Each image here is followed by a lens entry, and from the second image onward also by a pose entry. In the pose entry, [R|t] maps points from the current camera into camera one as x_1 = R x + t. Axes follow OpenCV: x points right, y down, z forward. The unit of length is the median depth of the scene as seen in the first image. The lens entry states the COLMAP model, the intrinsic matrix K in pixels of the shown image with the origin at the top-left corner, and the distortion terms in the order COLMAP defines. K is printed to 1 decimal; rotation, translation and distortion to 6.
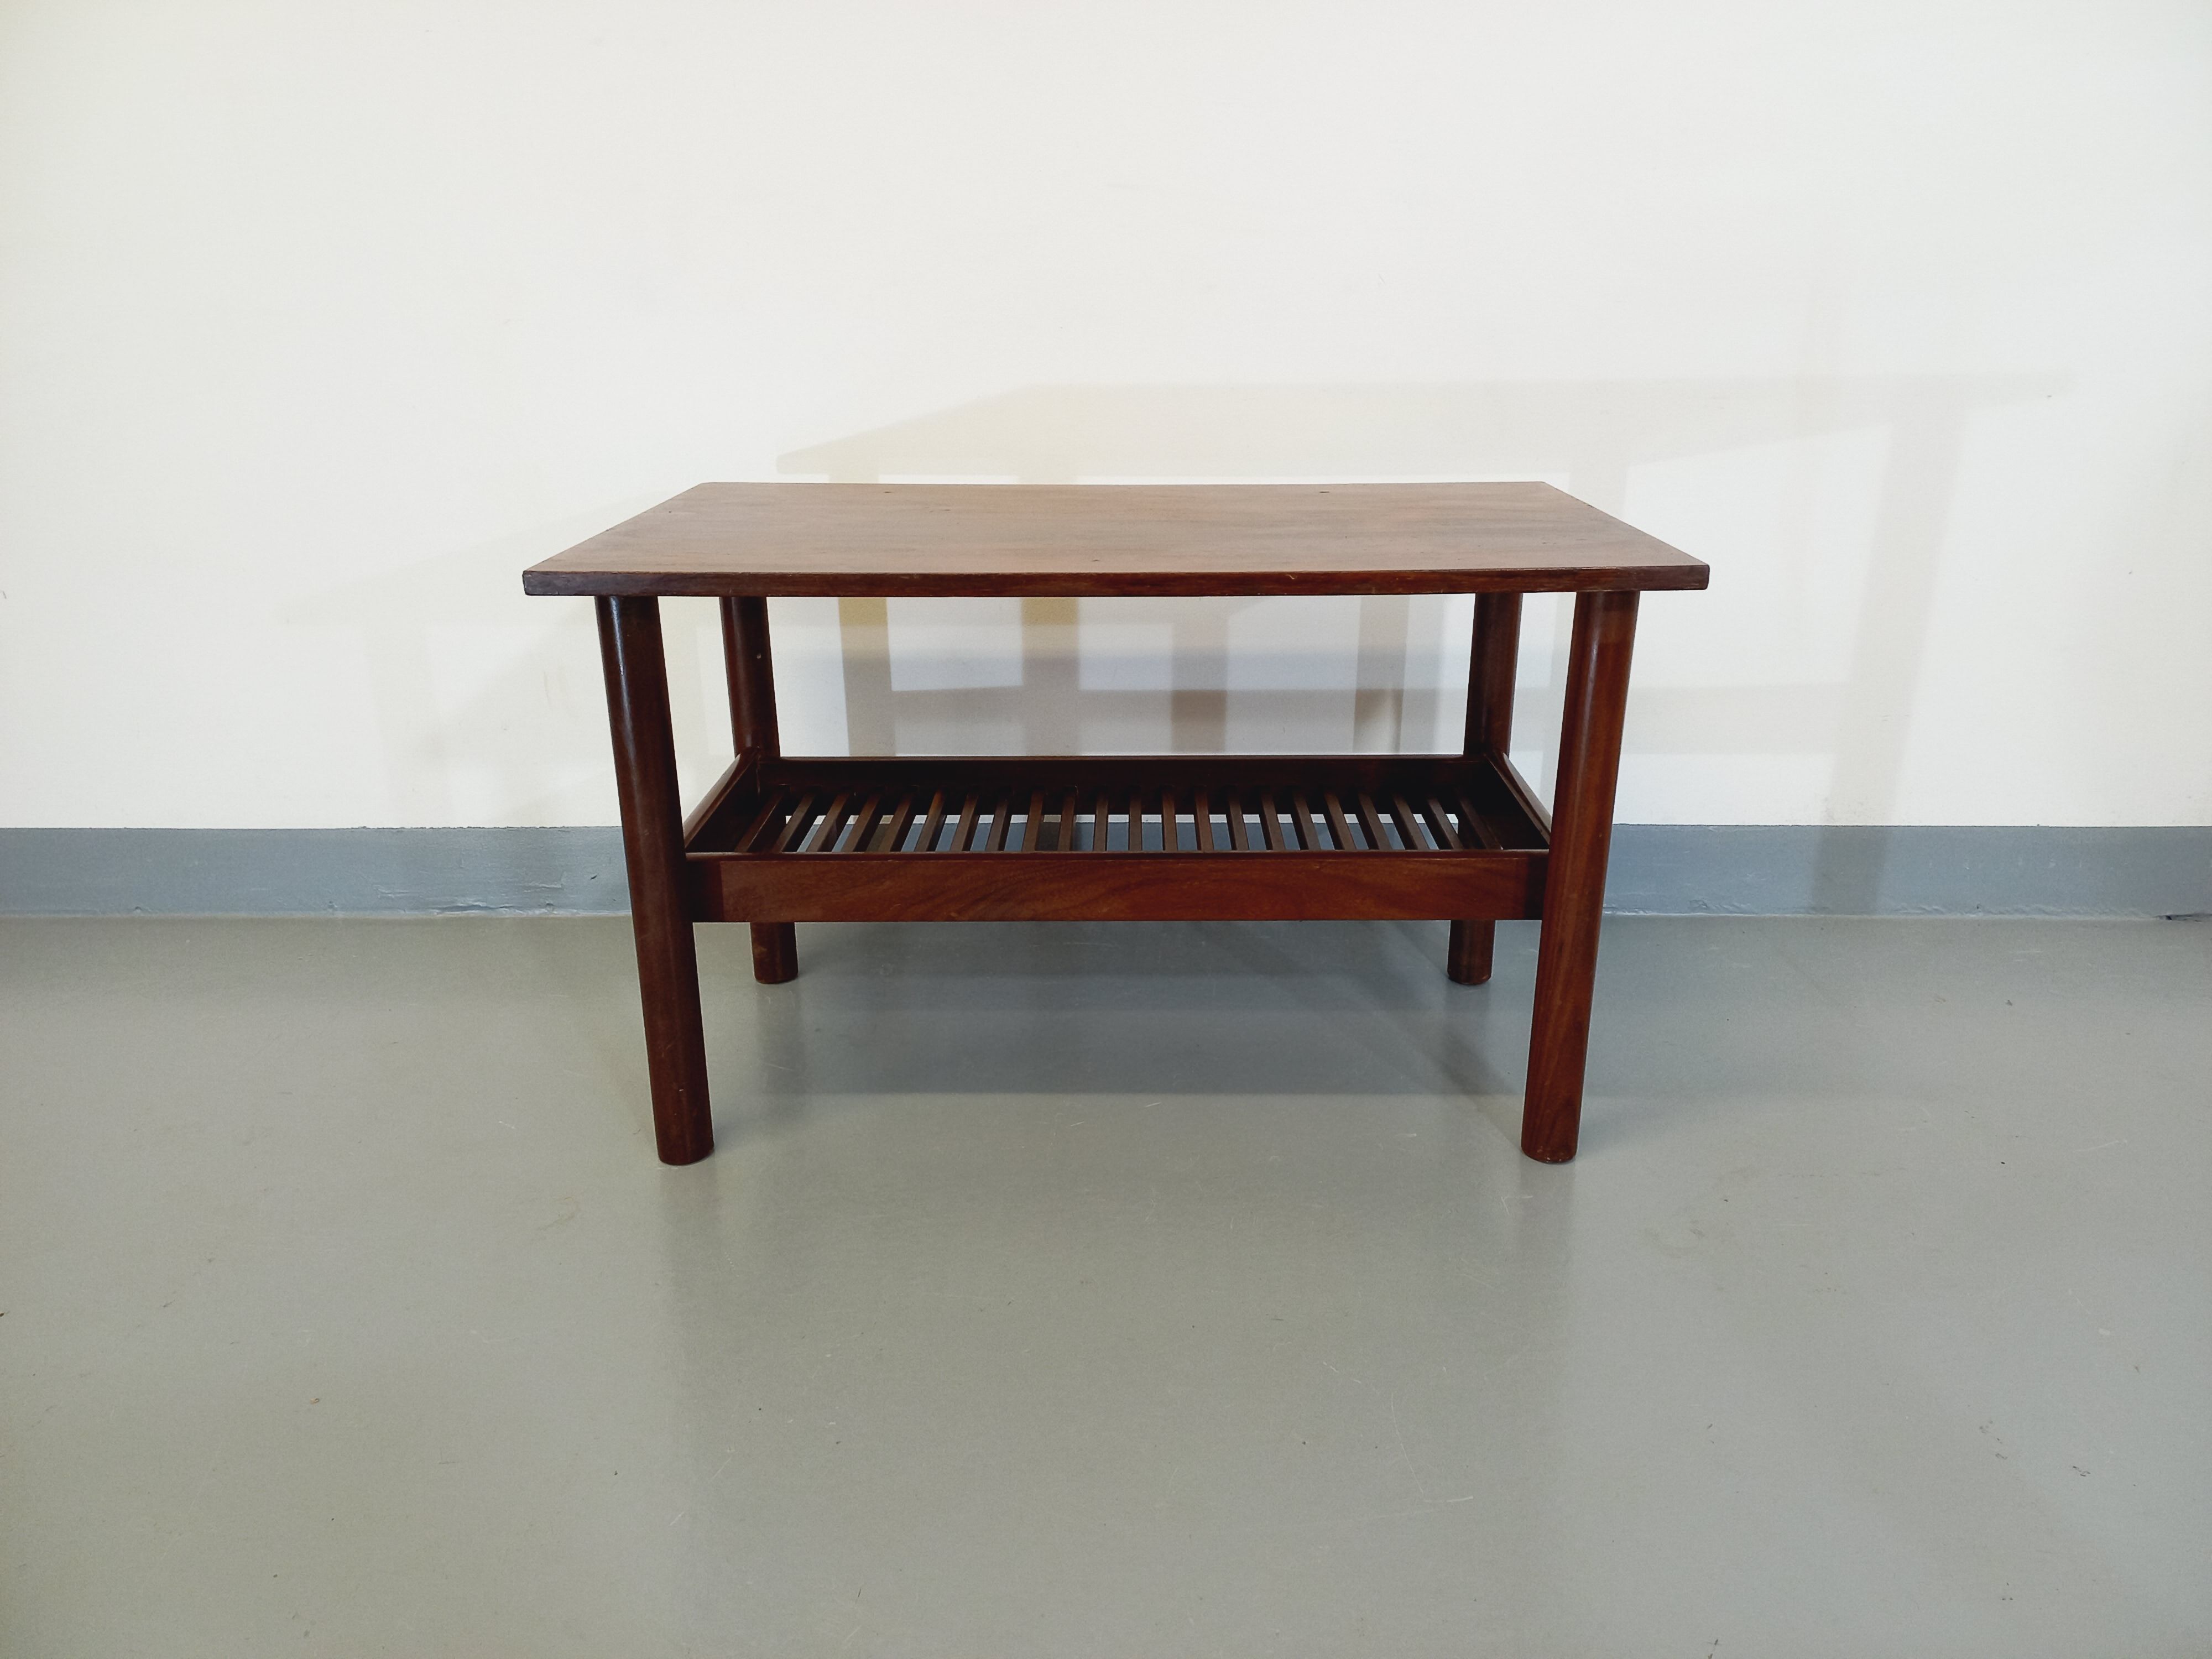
lens RADIAL K [[1607.7, 0, 1098.7], [0, 1607.7, 832.5], [0, 0, 1]] dist [0.043327, -0.045747]
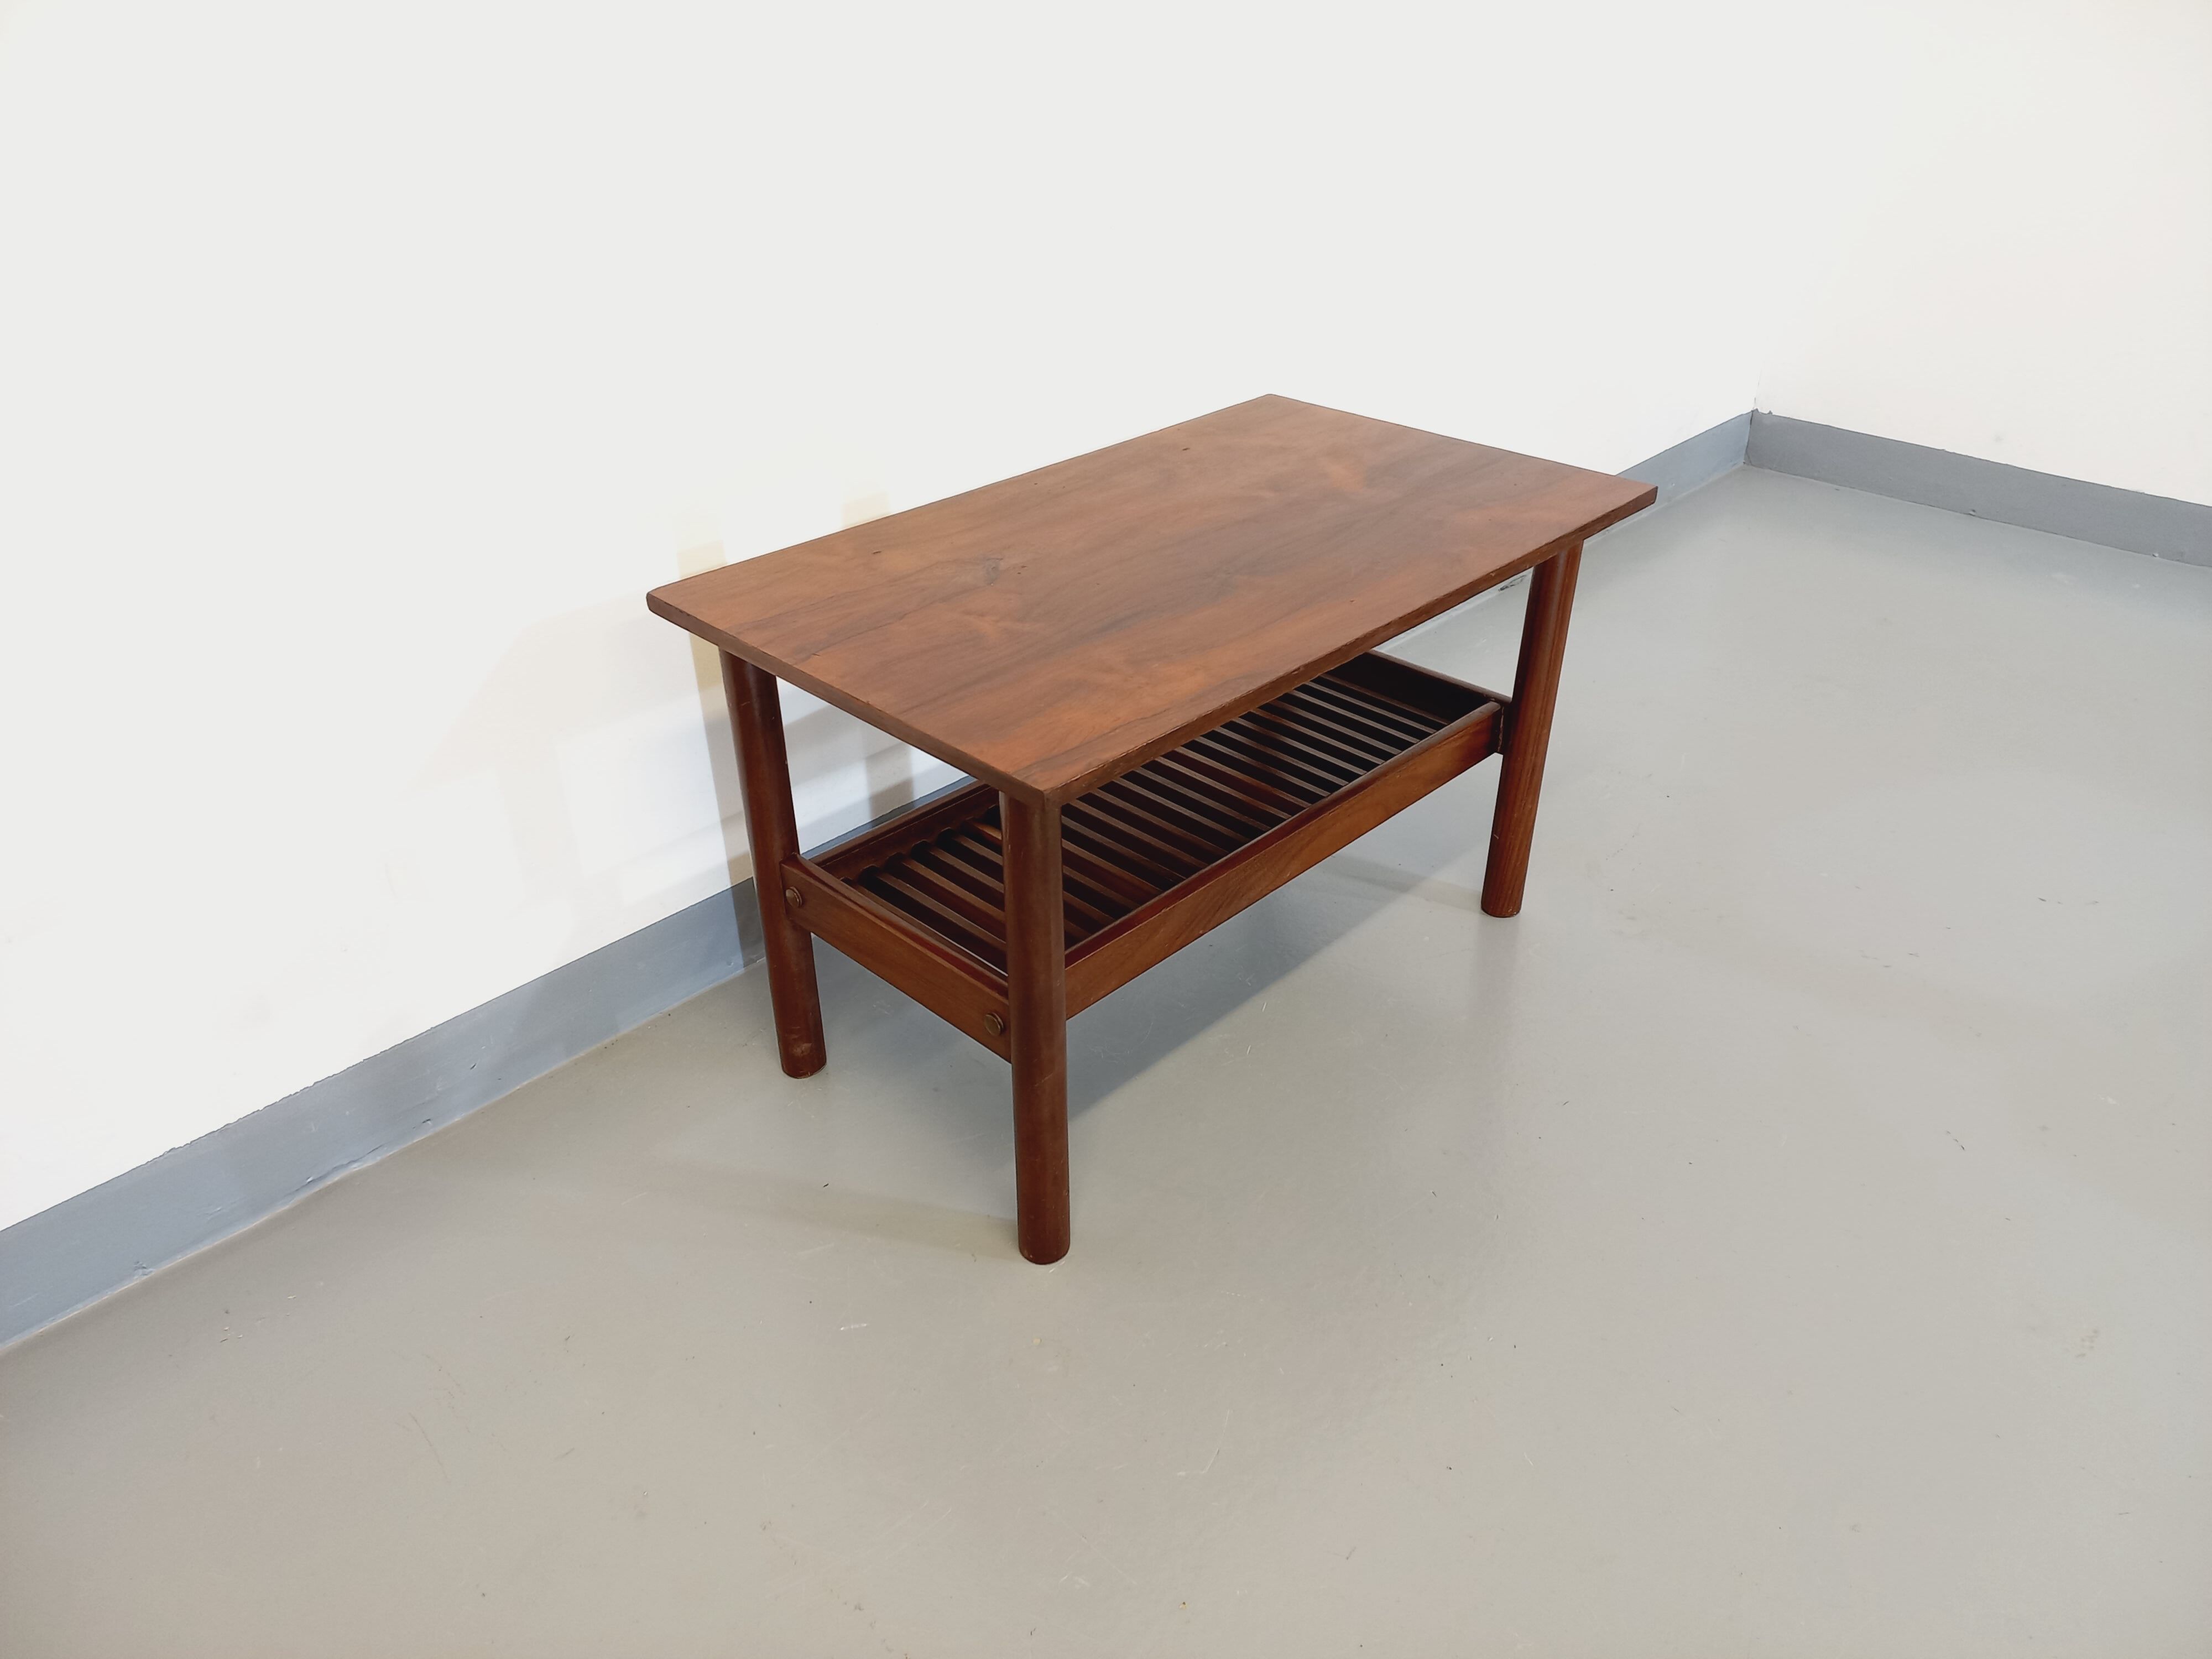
lens RADIAL K [[1599.1, 0, 1106.0], [0, 1599.1, 829.5], [0, 0, 1]] dist [0.034202, -0.035267]
pose [[0.693167, -0.373125, 0.616683, -0.729226], [0.250897, 0.926979, 0.278856, -0.311917], [-0.675700, -0.038569, 0.736167, 0.219938]]
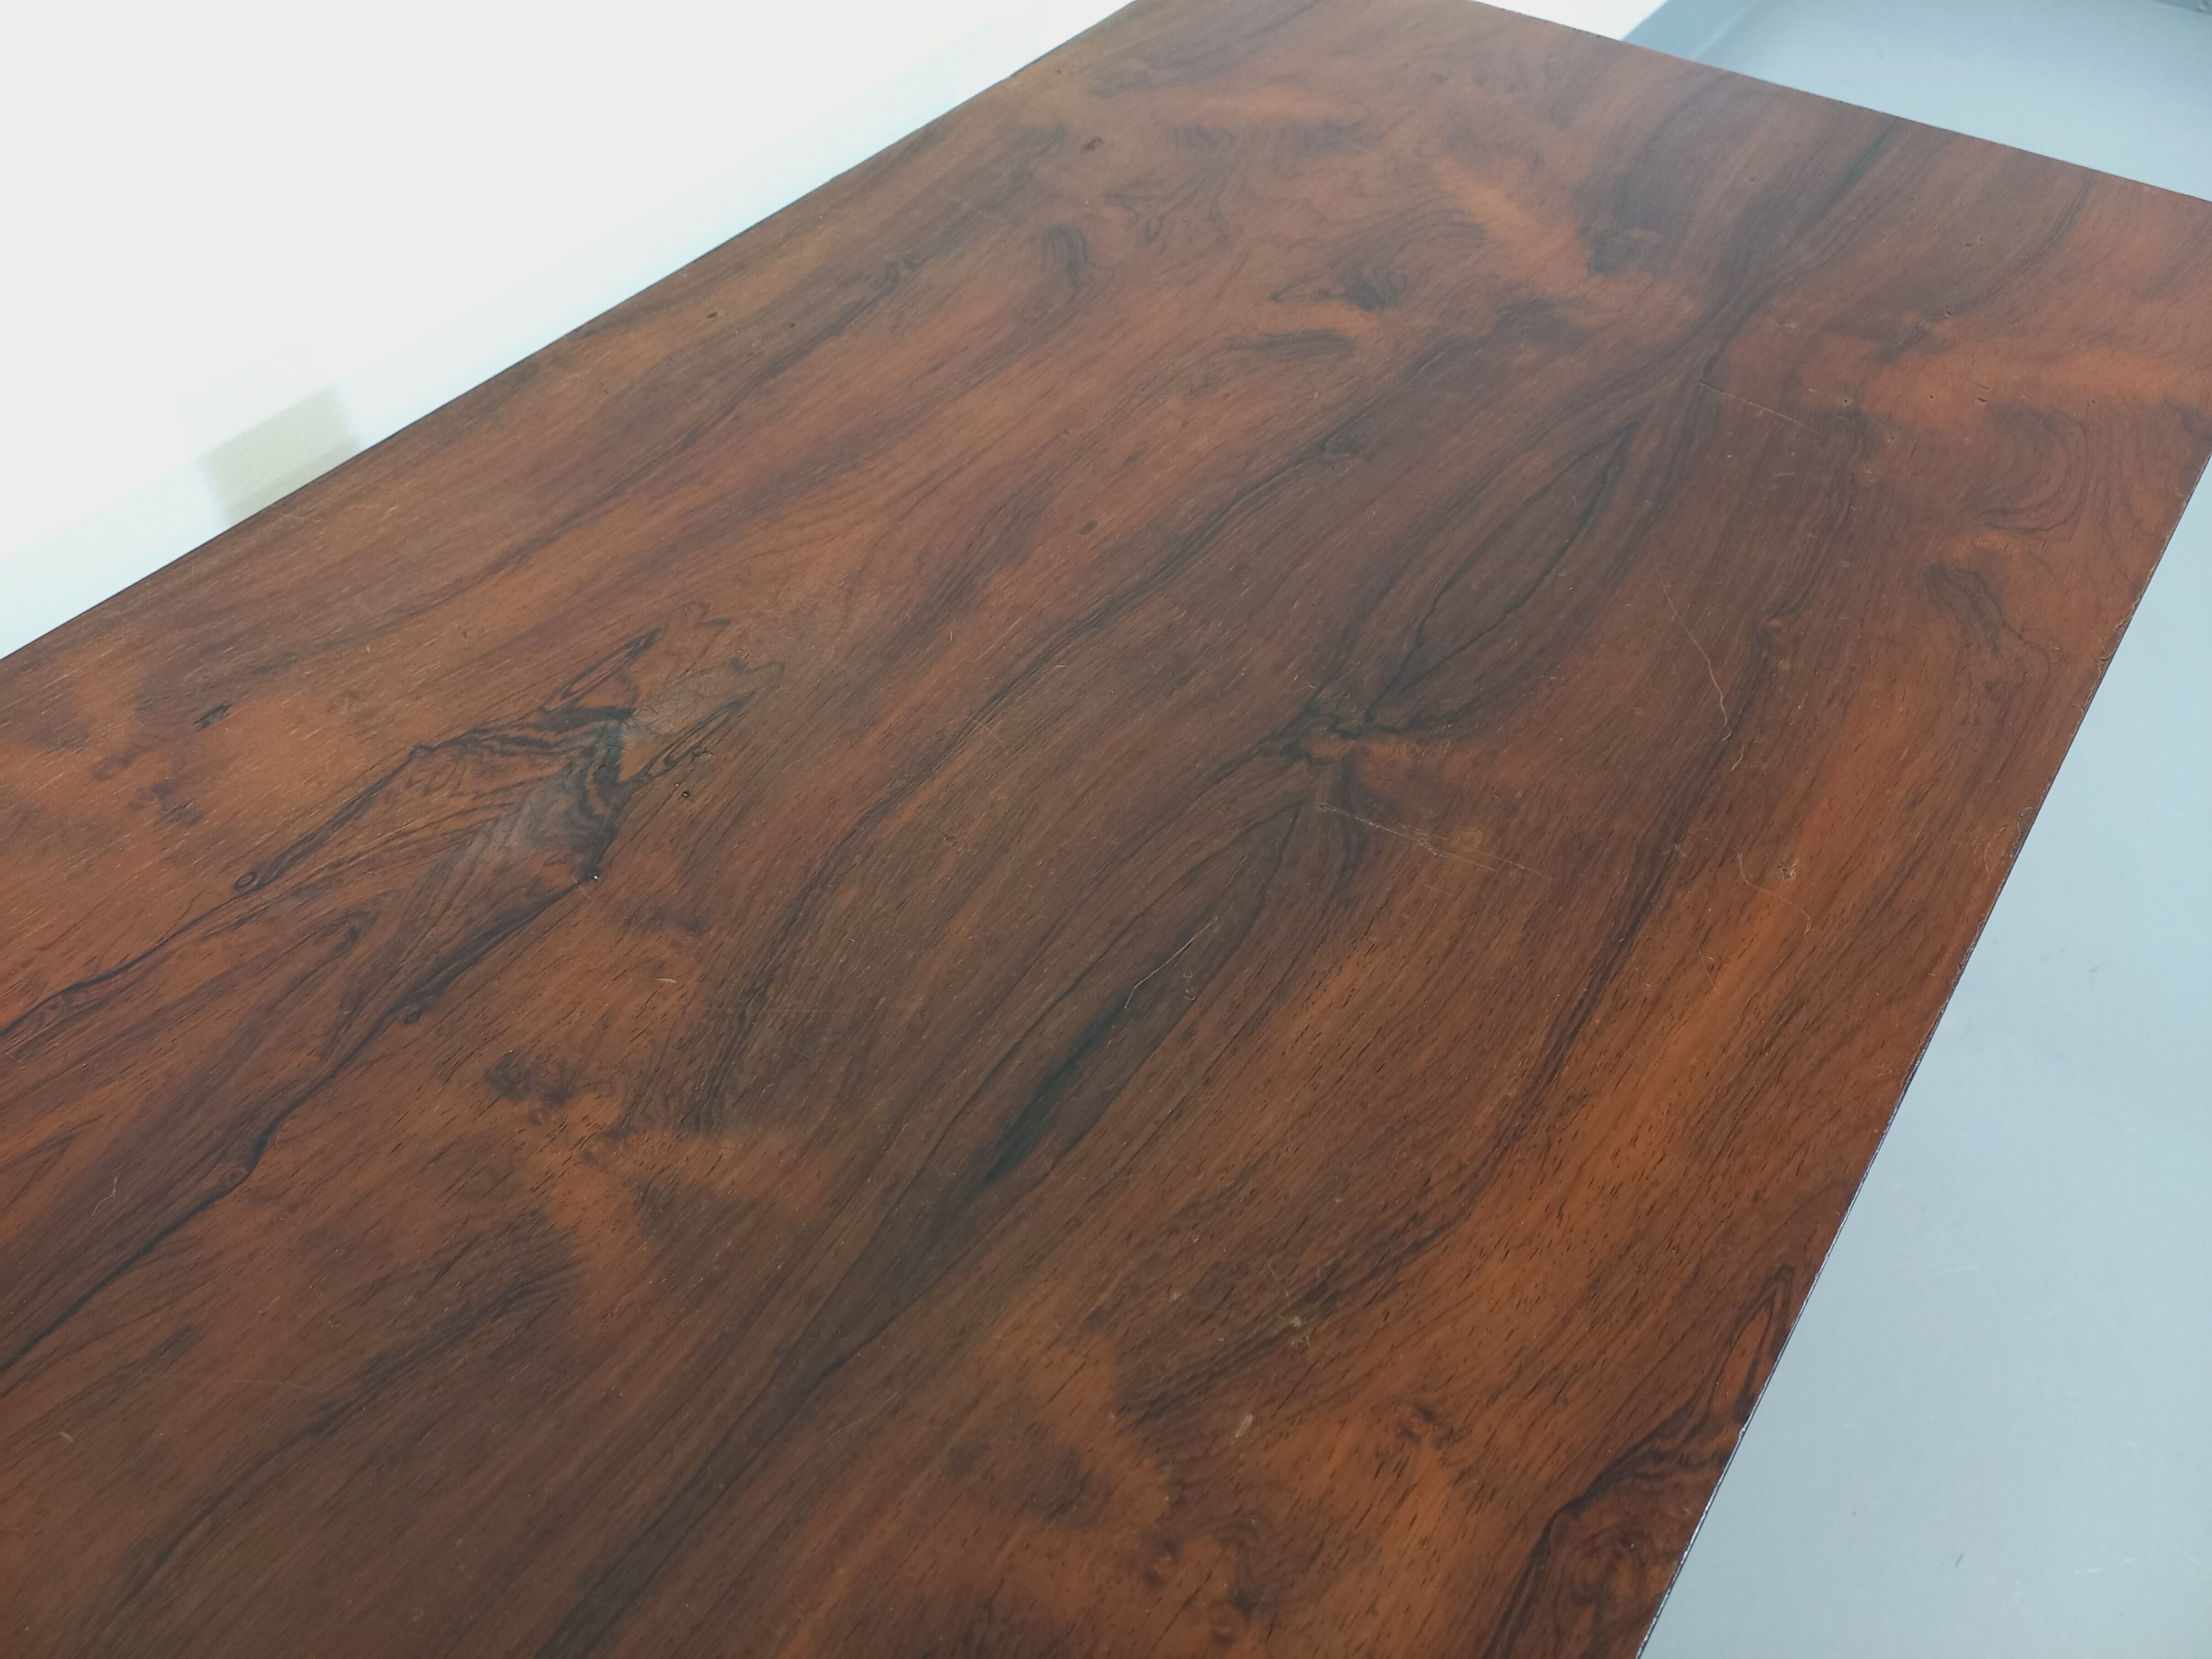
lens RADIAL K [[1607.7, 0, 1098.7], [0, 1607.7, 832.5], [0, 0, 1]] dist [0.043327, -0.045747]
pose [[0.580506, -0.614064, 0.534731, -0.224607], [0.273186, 0.765526, 0.582528, -0.348132], [-0.767060, -0.192080, 0.612147, 0.736158]]
